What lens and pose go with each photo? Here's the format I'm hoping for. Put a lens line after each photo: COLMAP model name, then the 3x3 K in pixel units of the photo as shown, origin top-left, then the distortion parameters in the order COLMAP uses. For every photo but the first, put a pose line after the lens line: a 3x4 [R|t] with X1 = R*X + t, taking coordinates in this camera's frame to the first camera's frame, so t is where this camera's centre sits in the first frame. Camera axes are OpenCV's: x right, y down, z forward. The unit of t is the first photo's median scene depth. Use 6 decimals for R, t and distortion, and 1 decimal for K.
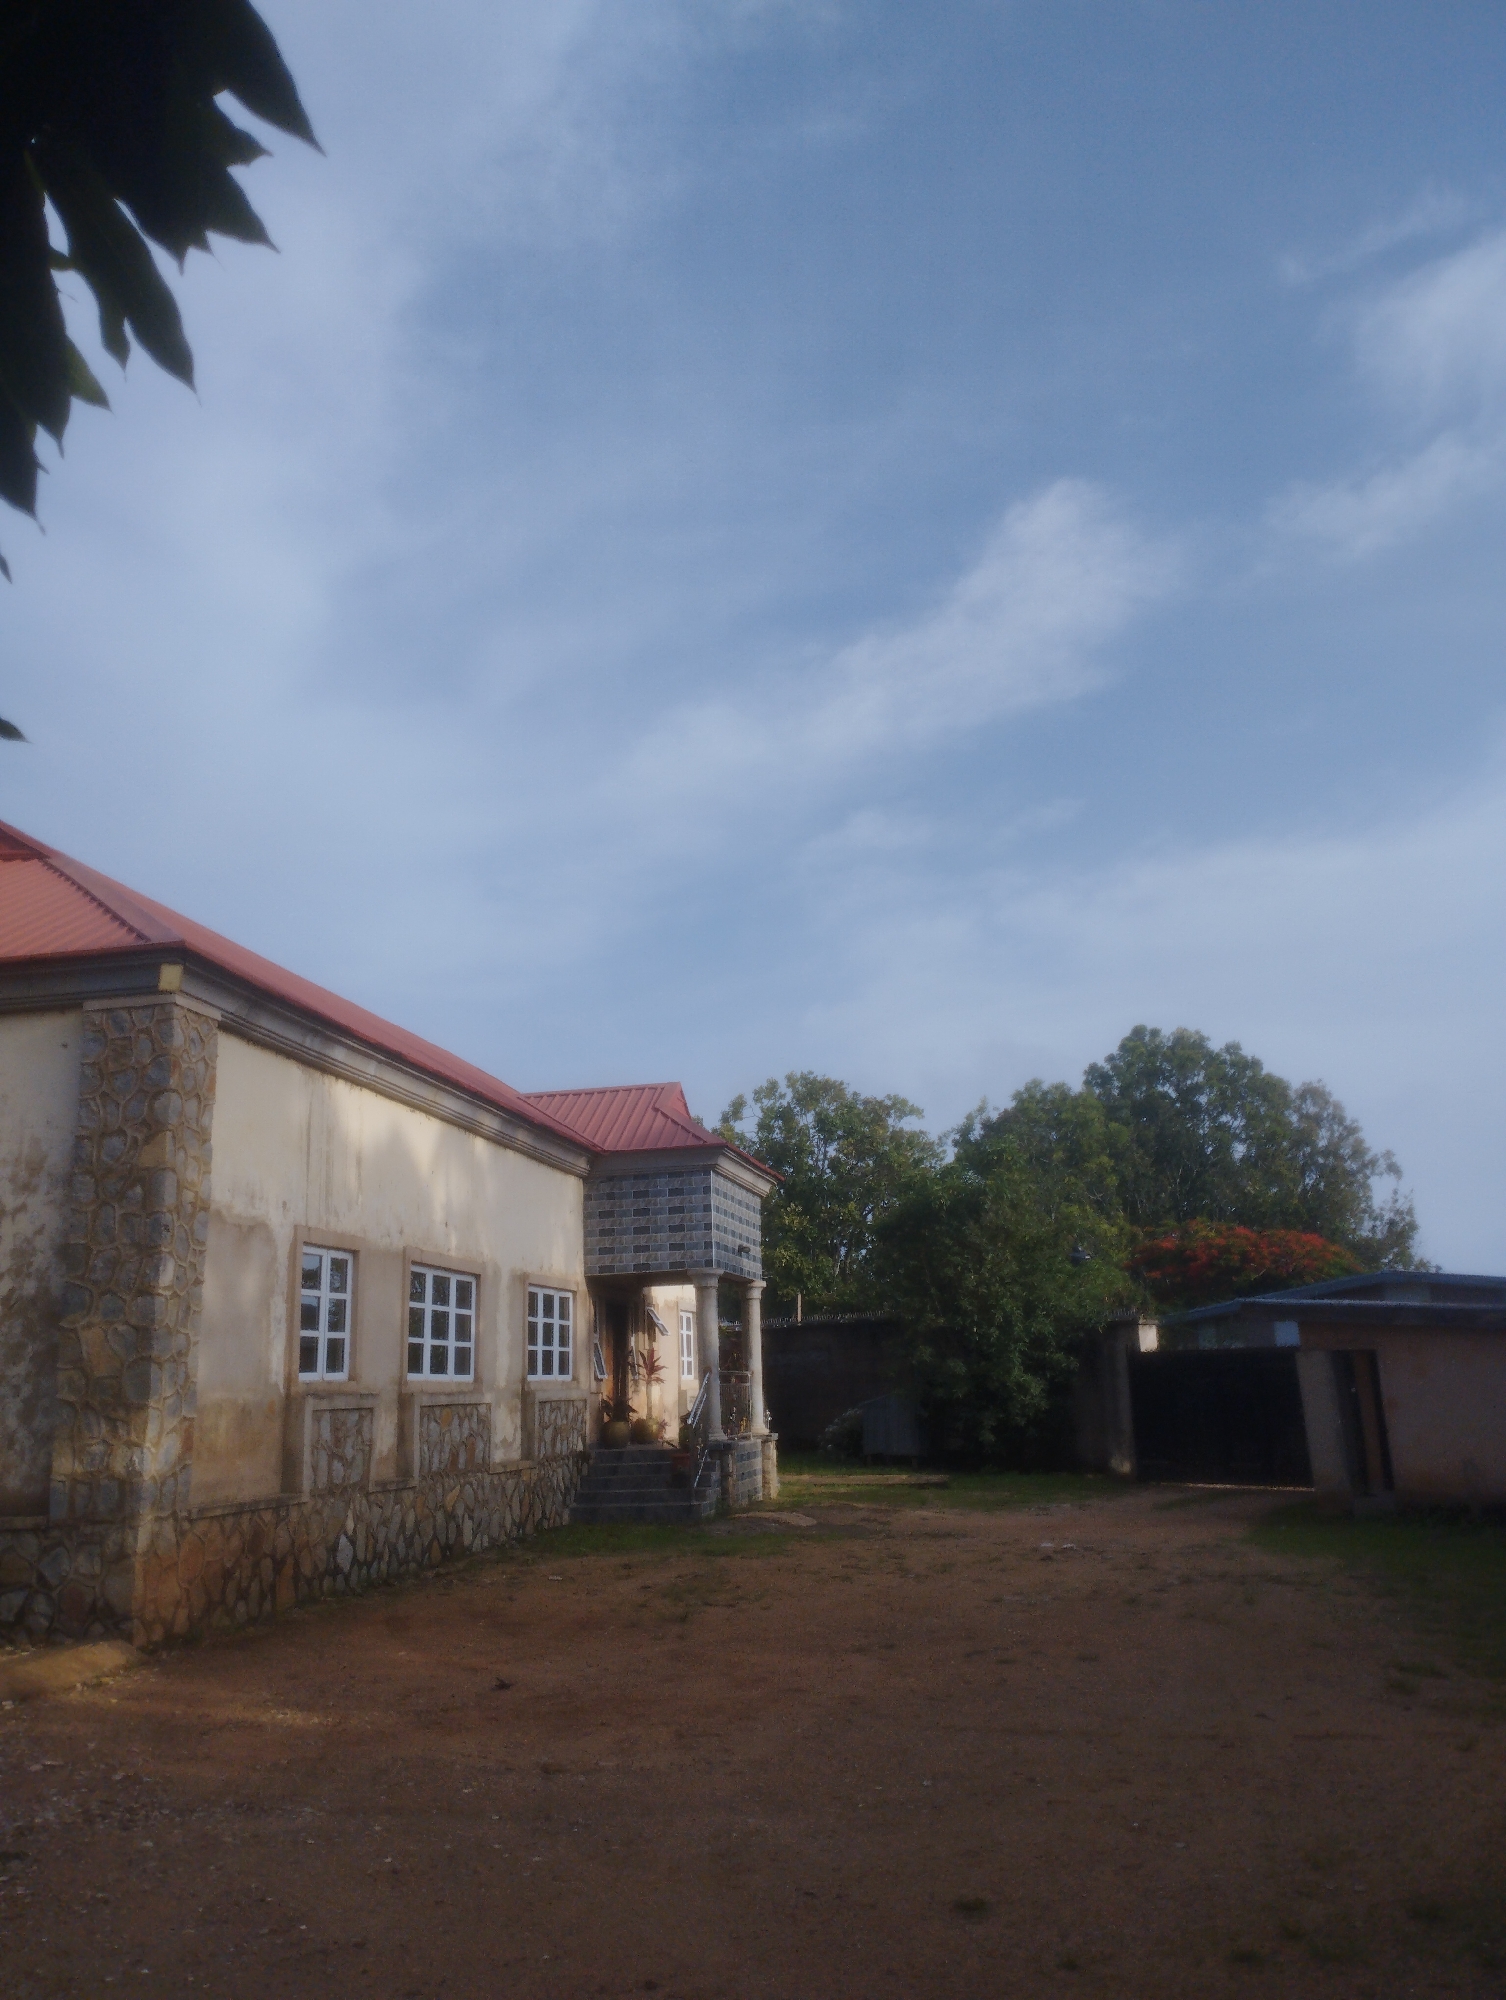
lens RADIAL K [[1655.7, 0, 838.3], [0, 1655.7, 991.4], [0, 0, 1]] dist [0.071091, -0.128931]
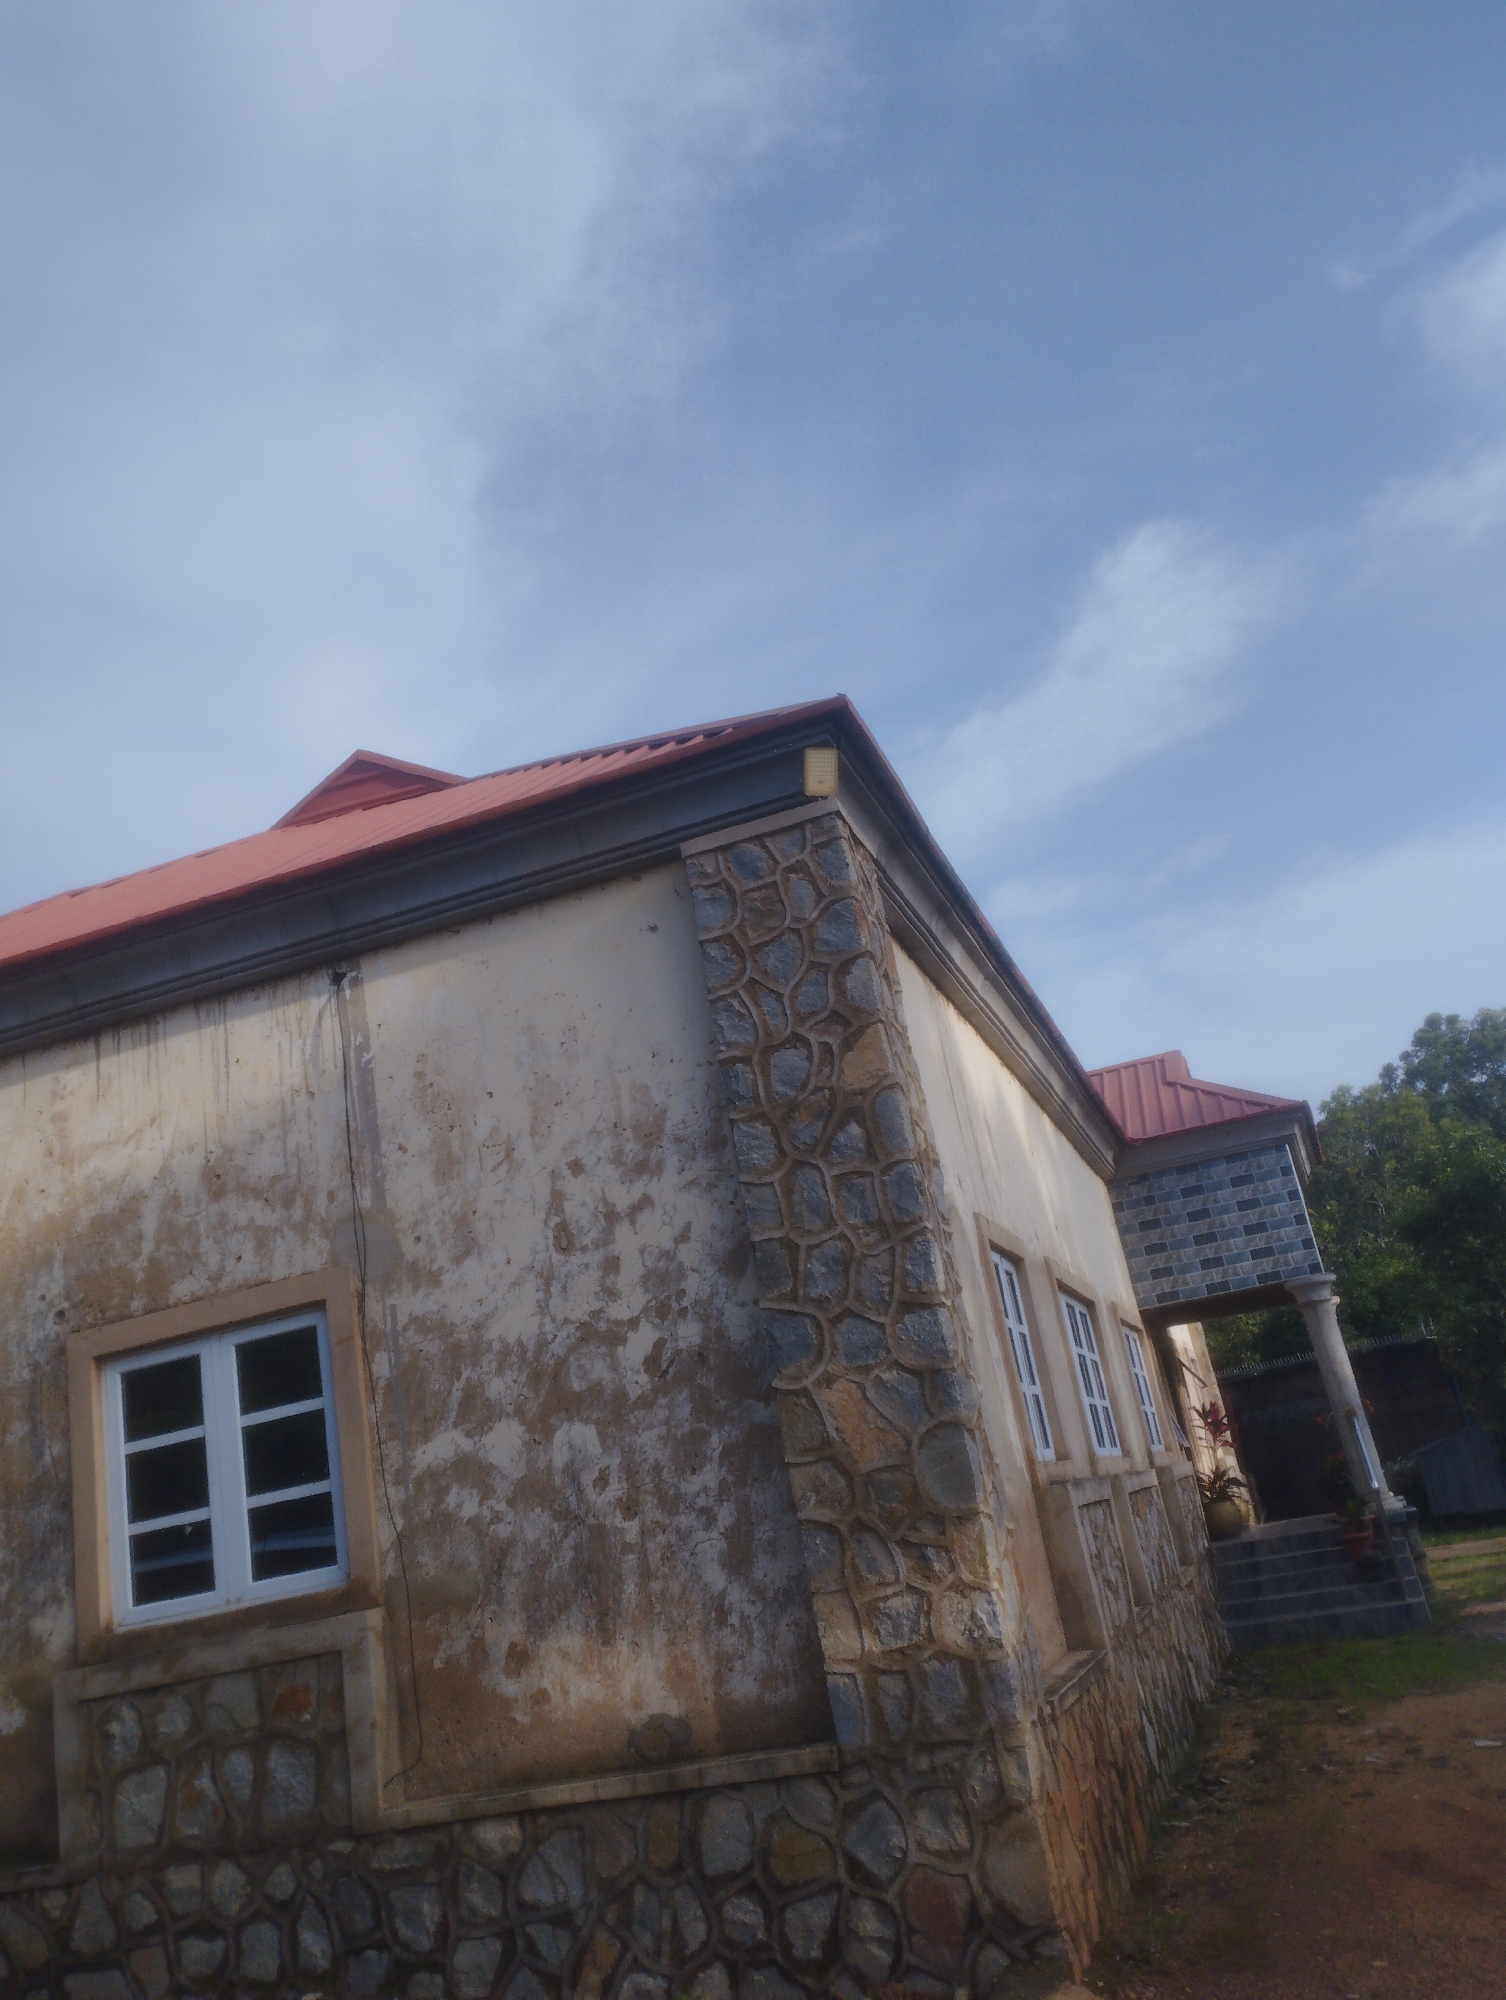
lens RADIAL K [[1734.5, 0, 792.8], [0, 1734.5, 998.0], [0, 0, 1]] dist [0.087321, -0.184274]
pose [[0.975683, -0.169027, -0.139545, -0.350689], [0.163066, 0.985181, -0.053182, 0.102776], [0.146466, 0.029134, 0.988787, 0.420111]]
